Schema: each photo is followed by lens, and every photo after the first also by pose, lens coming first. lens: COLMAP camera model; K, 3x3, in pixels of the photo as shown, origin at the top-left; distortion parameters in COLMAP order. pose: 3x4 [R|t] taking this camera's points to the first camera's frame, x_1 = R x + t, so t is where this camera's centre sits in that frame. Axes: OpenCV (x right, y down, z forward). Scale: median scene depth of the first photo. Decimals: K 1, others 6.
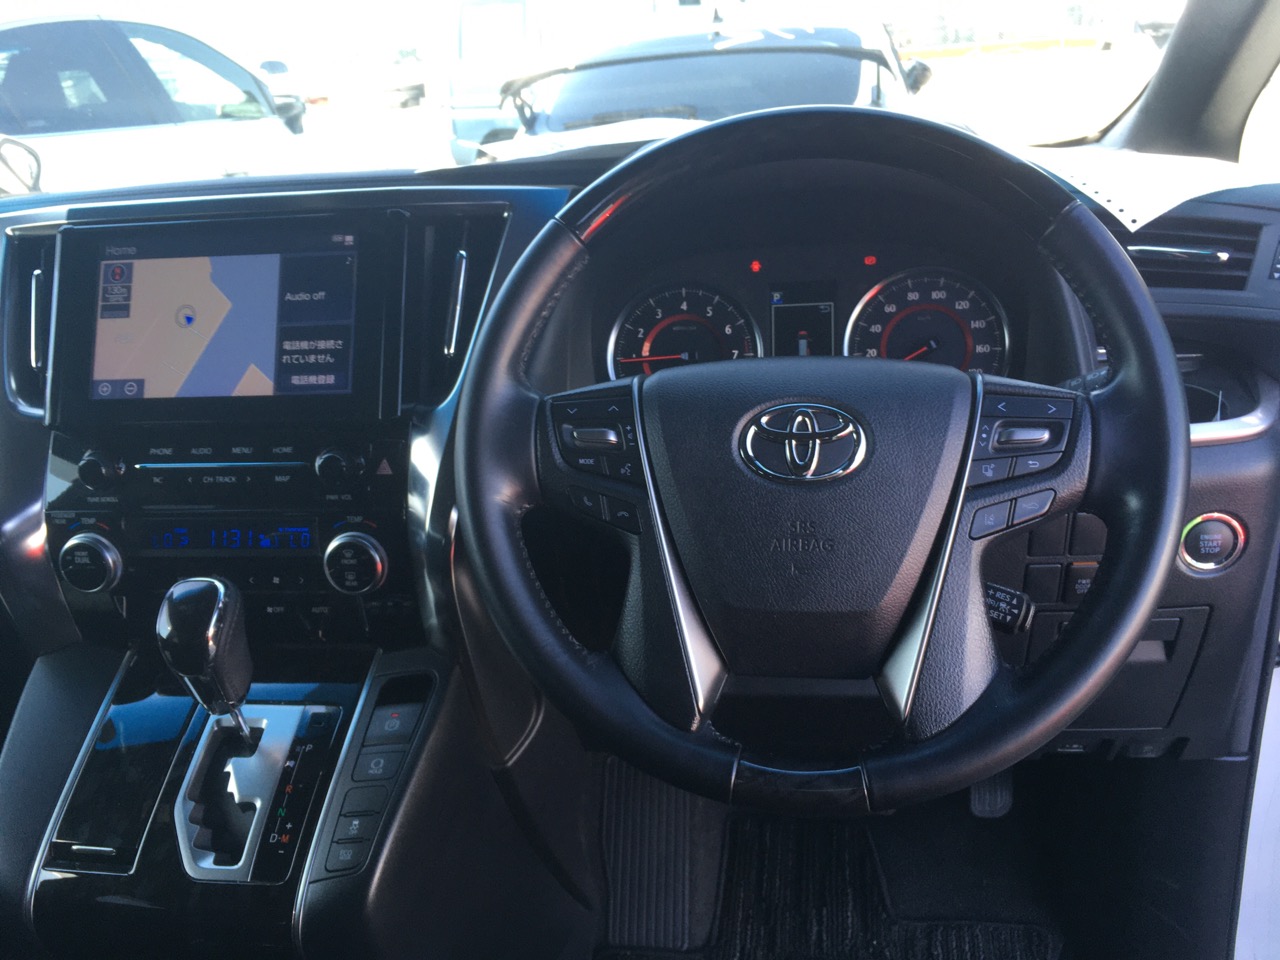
lens RADIAL K [[1063.9, 0, 654.4], [0, 1063.9, 482.5], [0, 0, 1]] dist [0.057562, -0.082978]
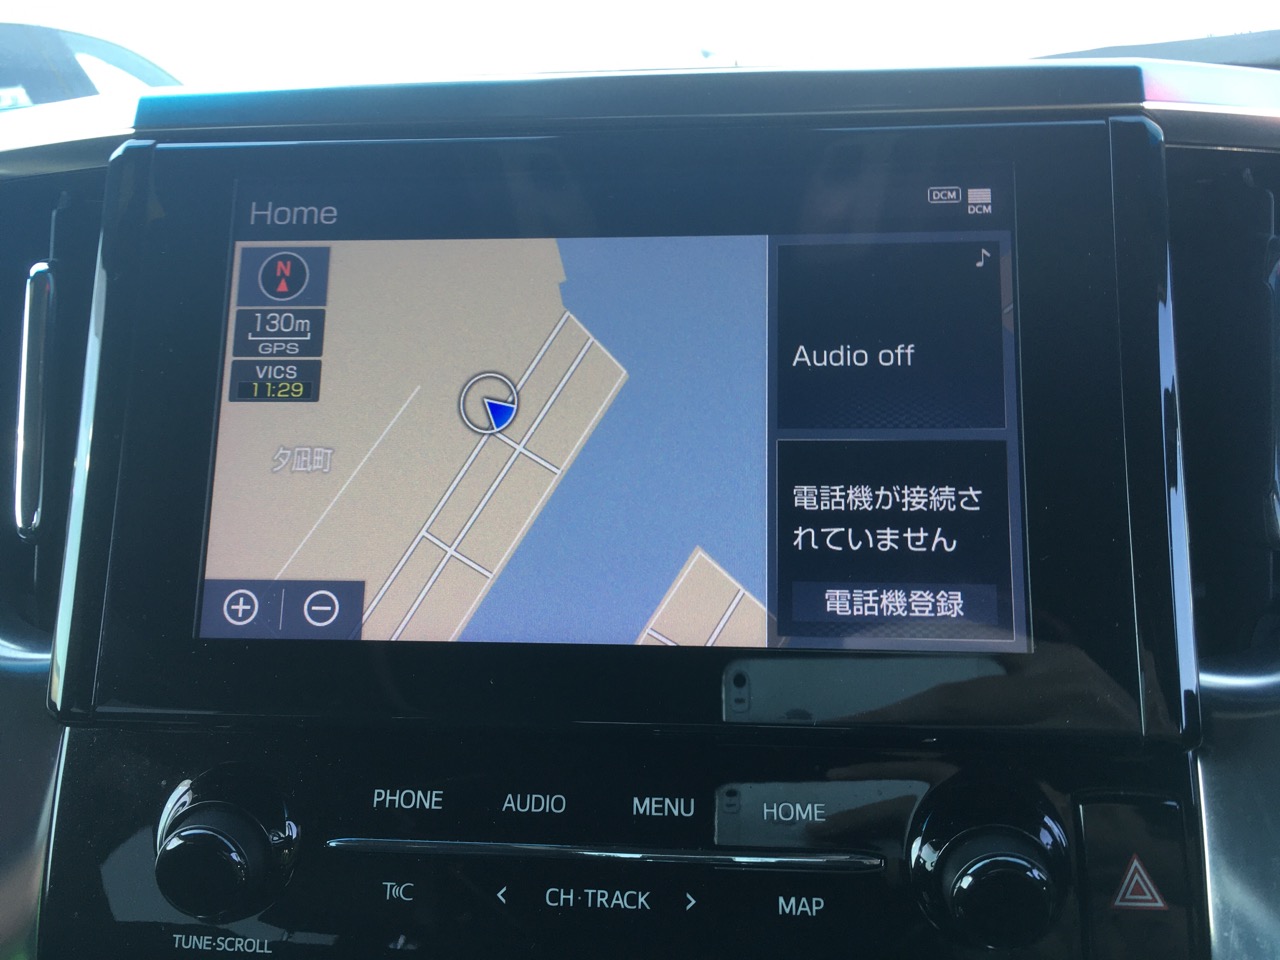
lens RADIAL K [[1063.9, 0, 654.4], [0, 1063.9, 482.5], [0, 0, 1]] dist [0.057562, -0.082978]
pose [[0.997182, 0.023381, 0.071280, -0.407817], [-0.019345, 0.998198, -0.056799, -0.110443], [-0.072479, 0.055260, 0.995838, 0.652440]]
